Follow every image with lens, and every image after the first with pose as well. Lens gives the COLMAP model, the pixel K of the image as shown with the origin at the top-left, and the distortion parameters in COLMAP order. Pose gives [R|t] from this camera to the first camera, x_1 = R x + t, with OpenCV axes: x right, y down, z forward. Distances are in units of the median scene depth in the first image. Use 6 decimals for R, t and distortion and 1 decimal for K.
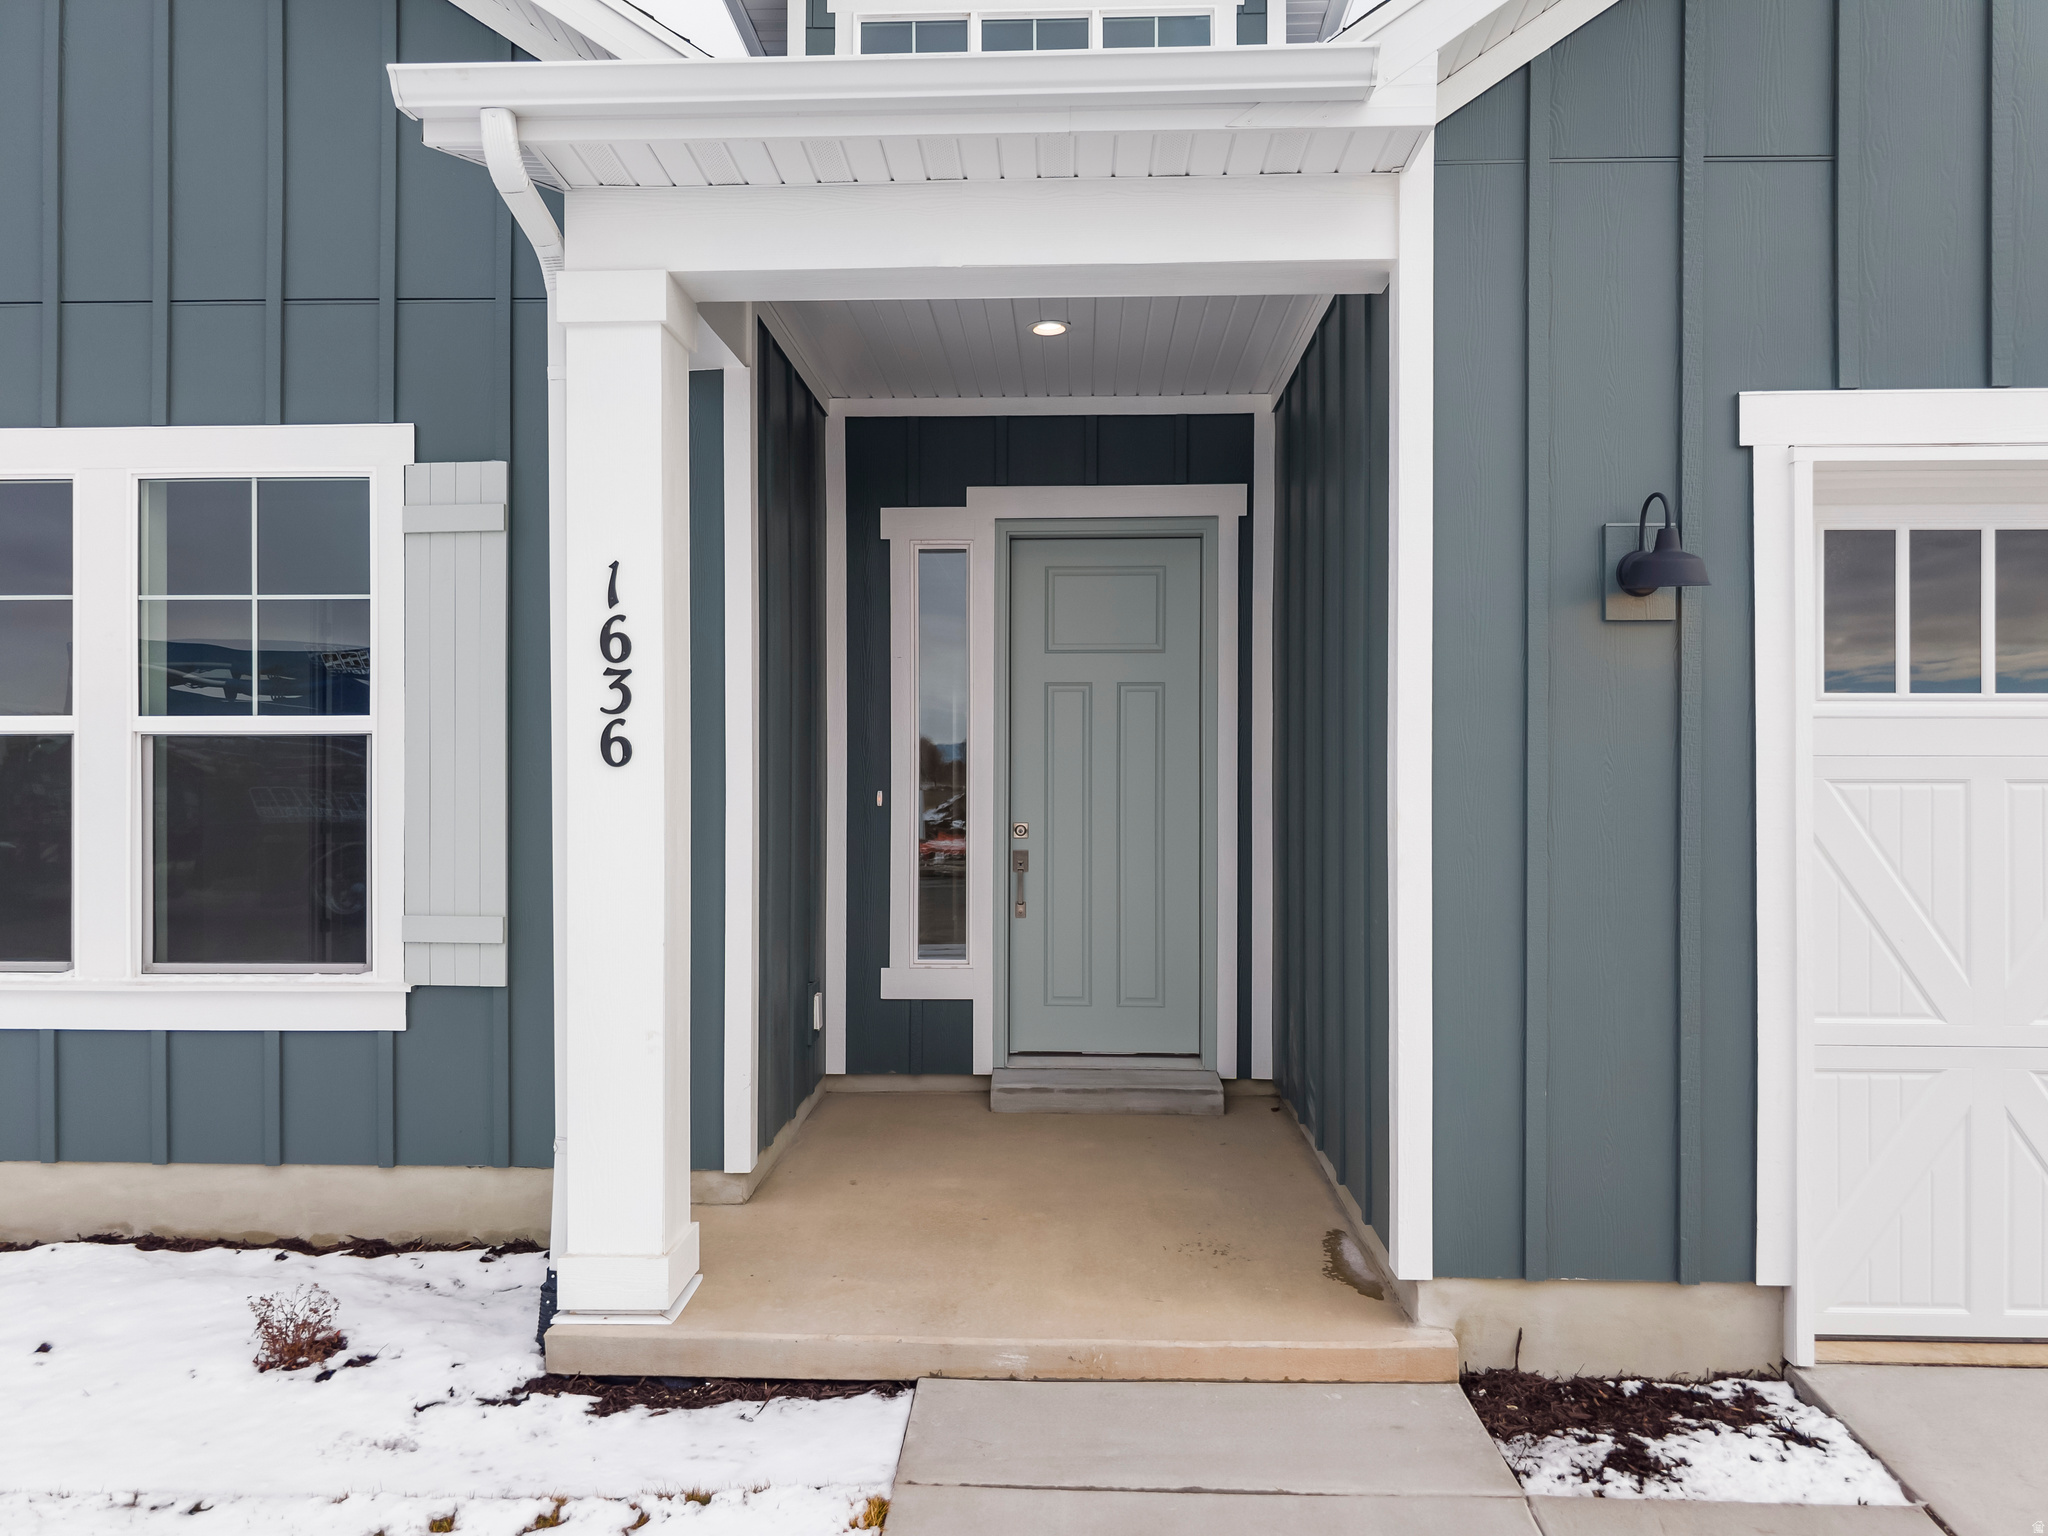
lens RADIAL K [[1470.9, 0, 986.1], [0, 1470.9, 758.5], [0, 0, 1]] dist [0.003269, 0.000968]
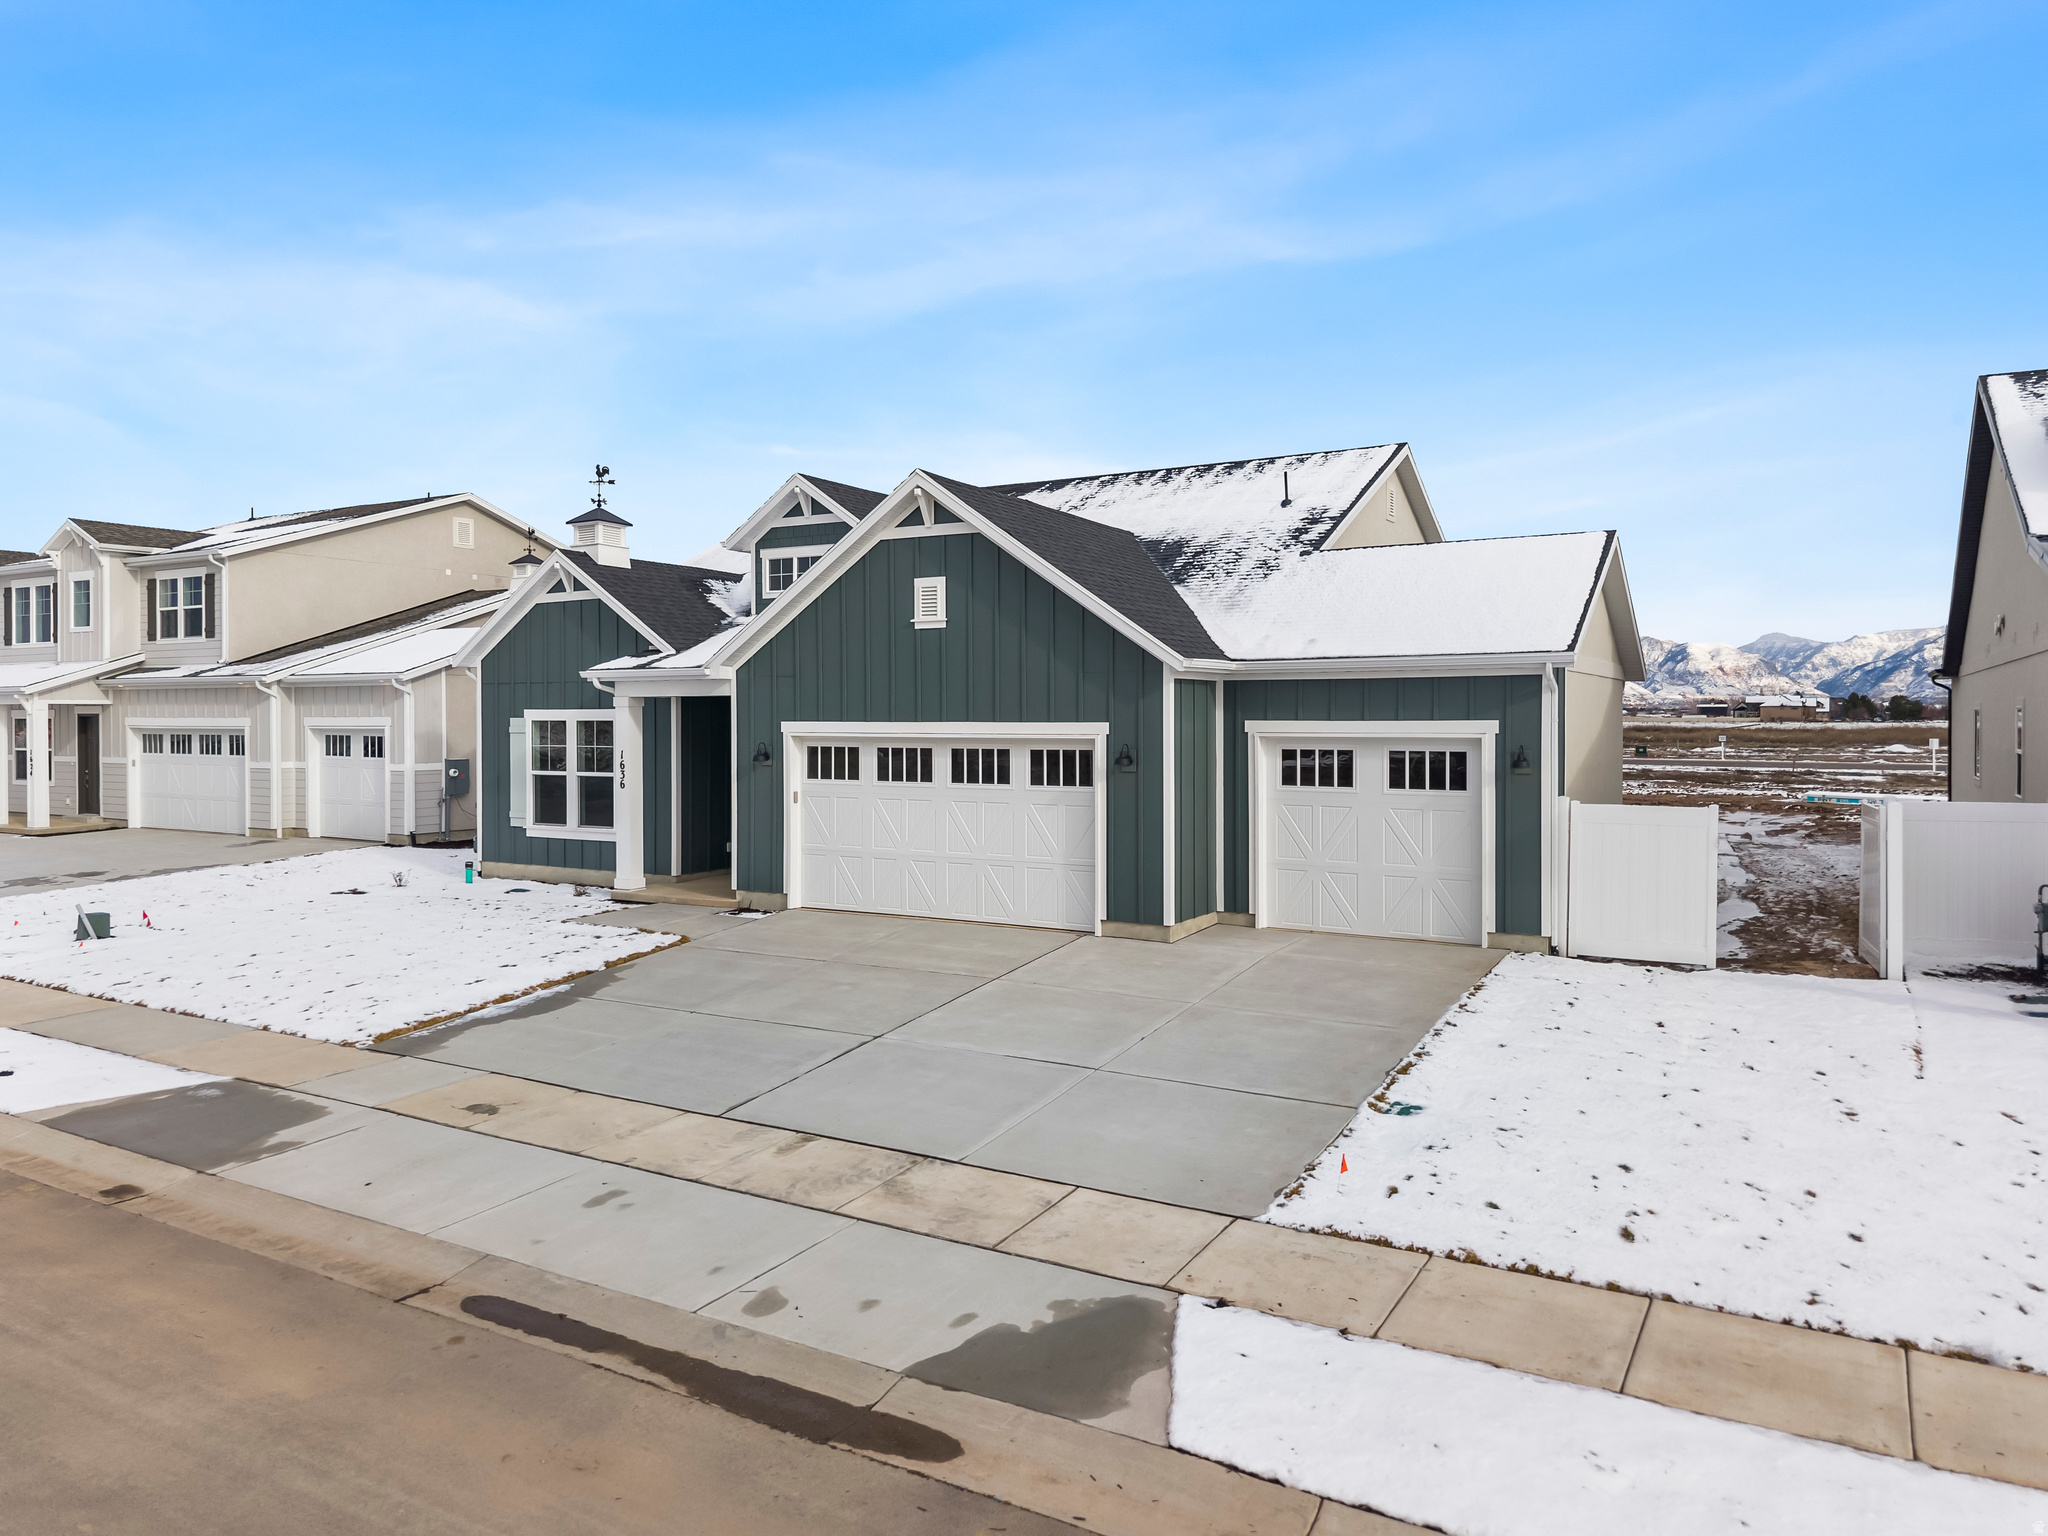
lens RADIAL K [[1409.6, 0, 1025.5], [0, 1409.6, 718.1], [0, 0, 1]] dist [0.006920, -0.001346]
pose [[0.894939, 0.000027, -0.446188, 2.680404], [0.002173, 0.999988, 0.004418, -0.215090], [0.446182, -0.004924, 0.894929, -2.347806]]
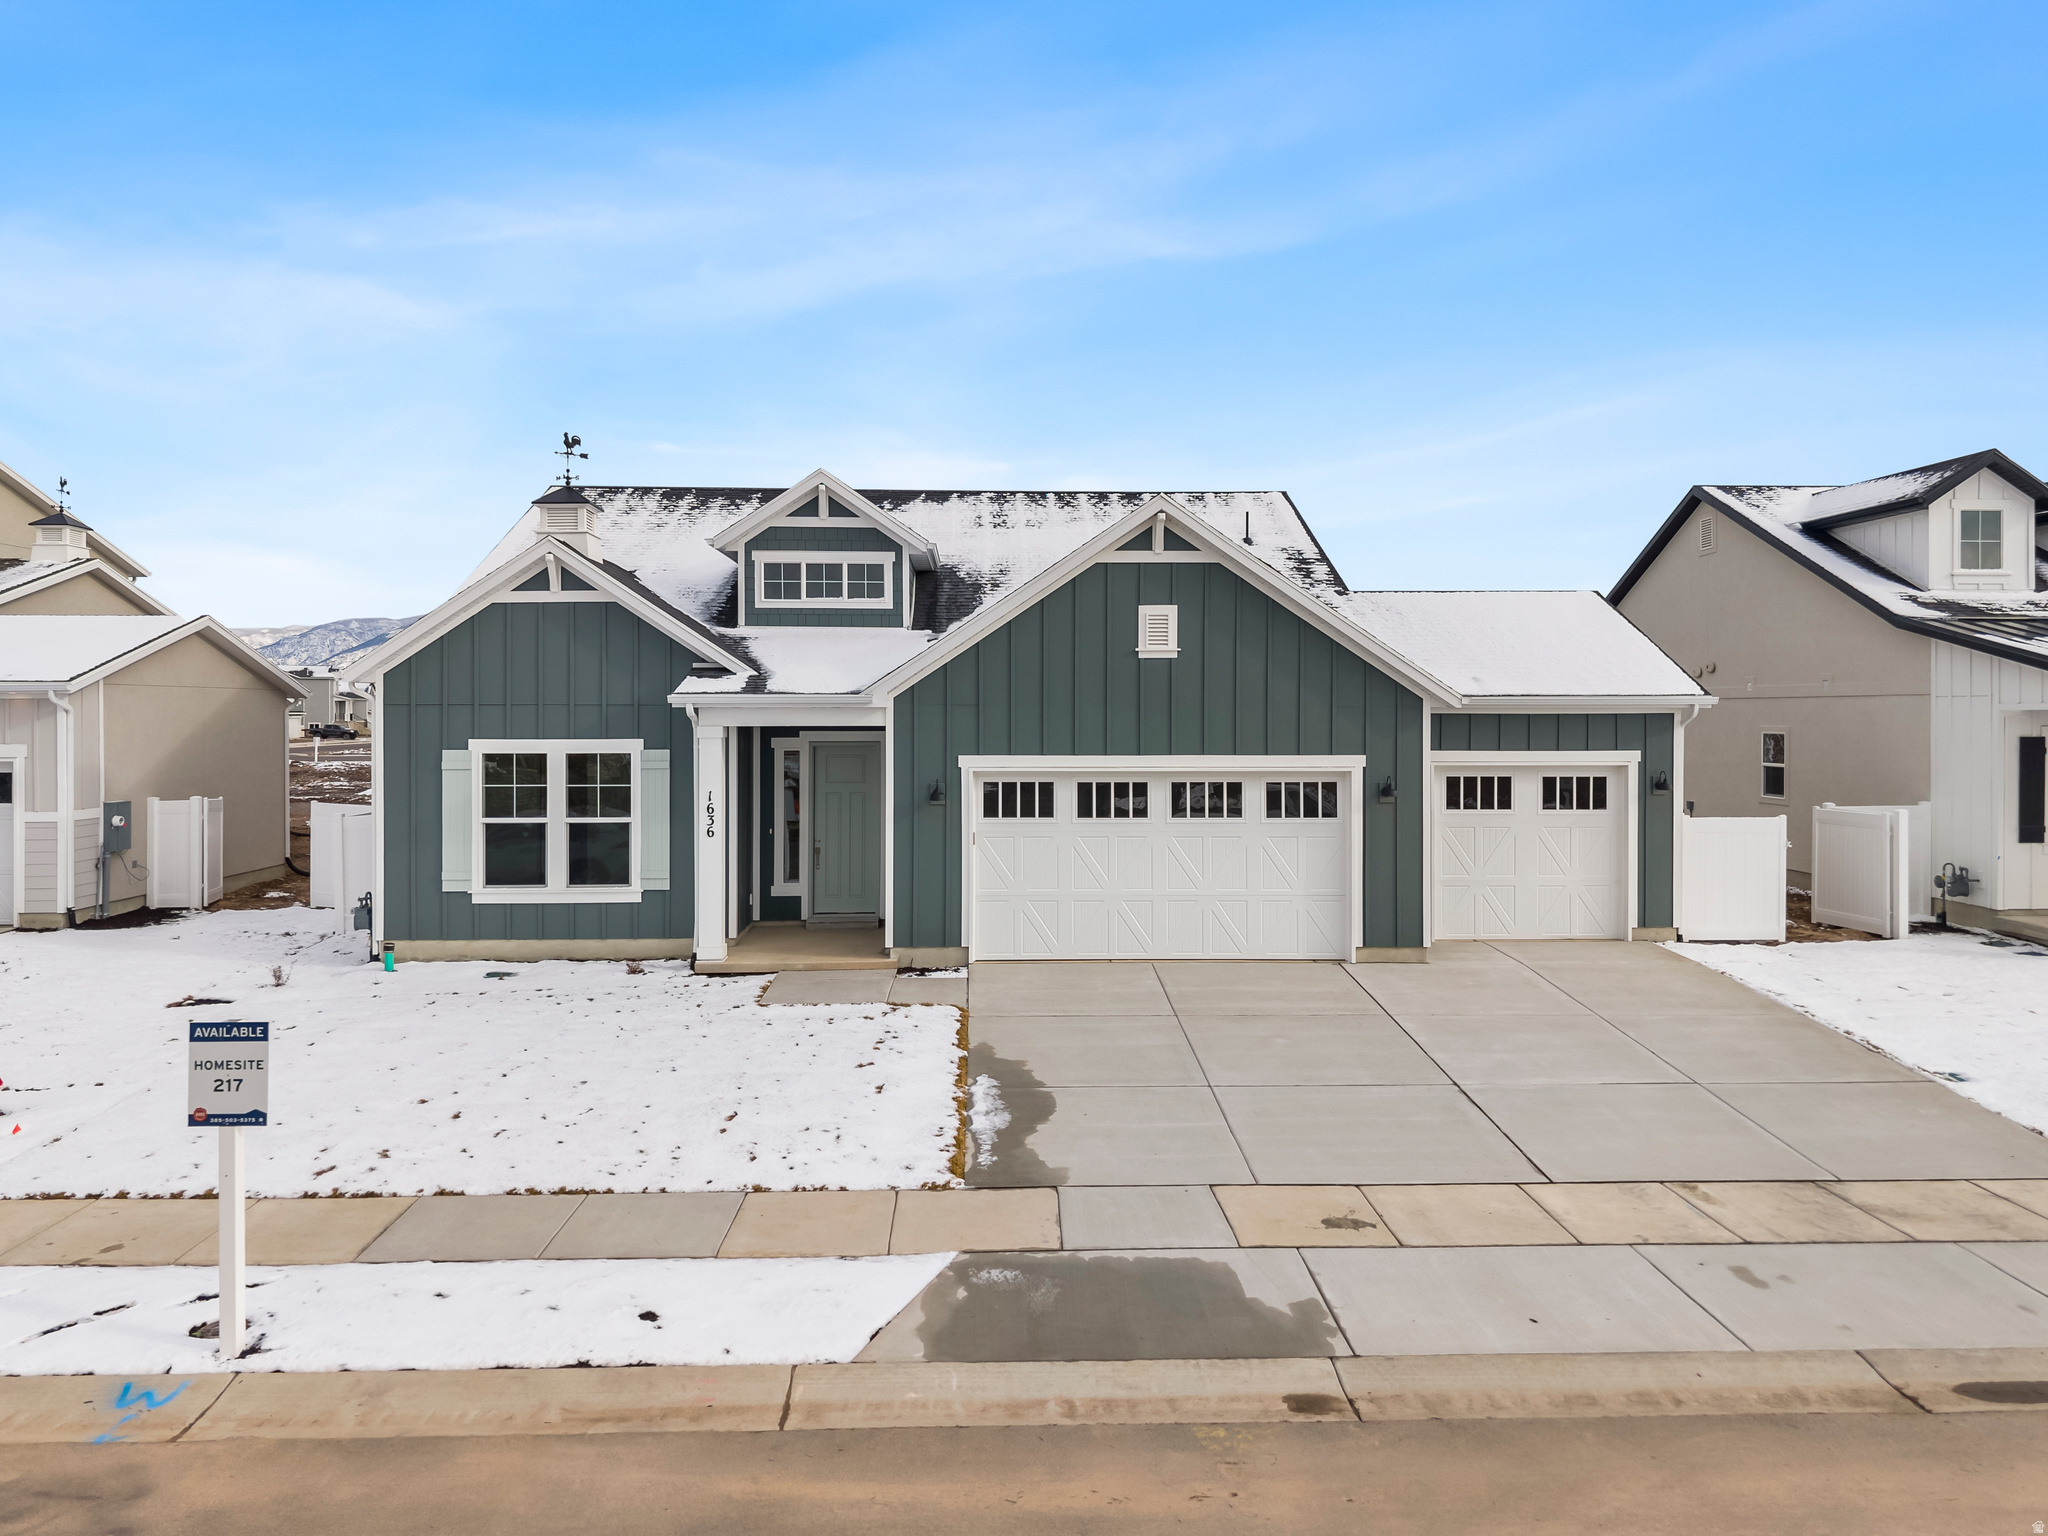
lens RADIAL K [[1409.6, 0, 1025.5], [0, 1409.6, 718.1], [0, 0, 1]] dist [0.006920, -0.001346]
pose [[0.994380, -0.000251, 0.105866, 0.192831], [-0.000470, 0.999977, 0.006791, -0.304297], [-0.105866, -0.006802, 0.994357, -2.637881]]
